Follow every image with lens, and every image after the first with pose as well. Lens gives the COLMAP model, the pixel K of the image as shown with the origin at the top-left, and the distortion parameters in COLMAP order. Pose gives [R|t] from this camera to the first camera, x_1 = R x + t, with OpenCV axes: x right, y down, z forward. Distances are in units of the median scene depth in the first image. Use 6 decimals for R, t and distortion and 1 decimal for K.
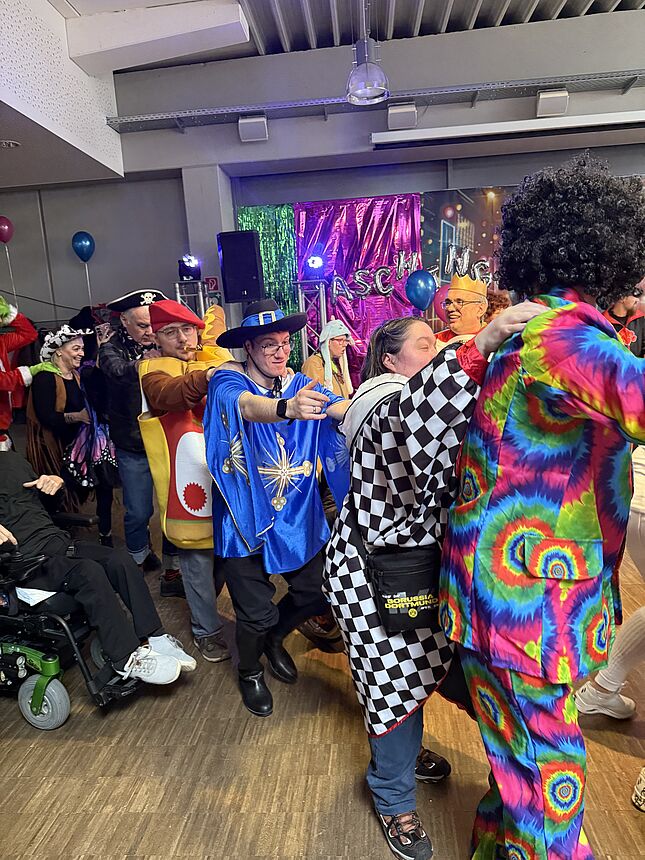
lens RADIAL K [[592.3, 0, 317.7], [0, 592.3, 436.8], [0, 0, 1]] dist [0.006309, -0.026883]
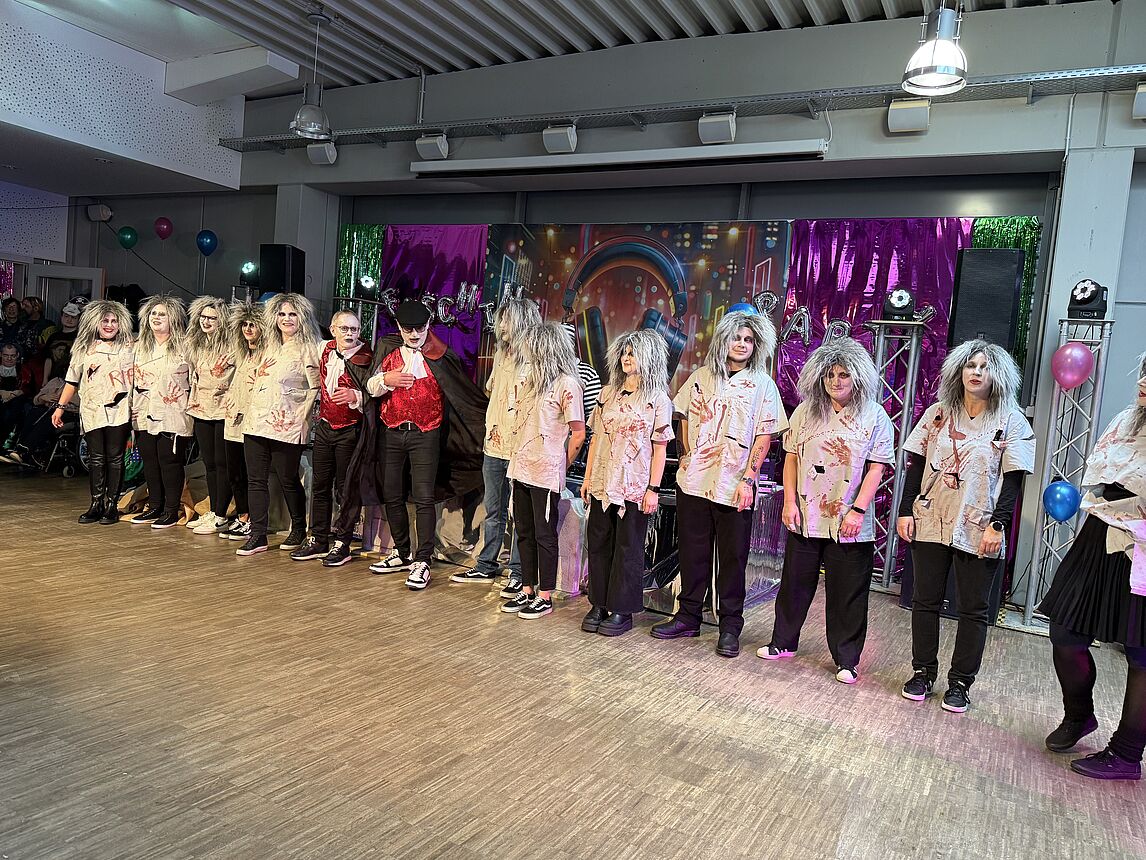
lens RADIAL K [[788.0, 0, 571.6], [0, 788.0, 458.5], [0, 0, 1]] dist [0.040920, -0.050622]
pose [[0.902422, 0.188032, -0.387658, 0.920107], [-0.214211, 0.976467, -0.025026, -0.047942], [0.373829, 0.105625, 0.921464, -0.077960]]
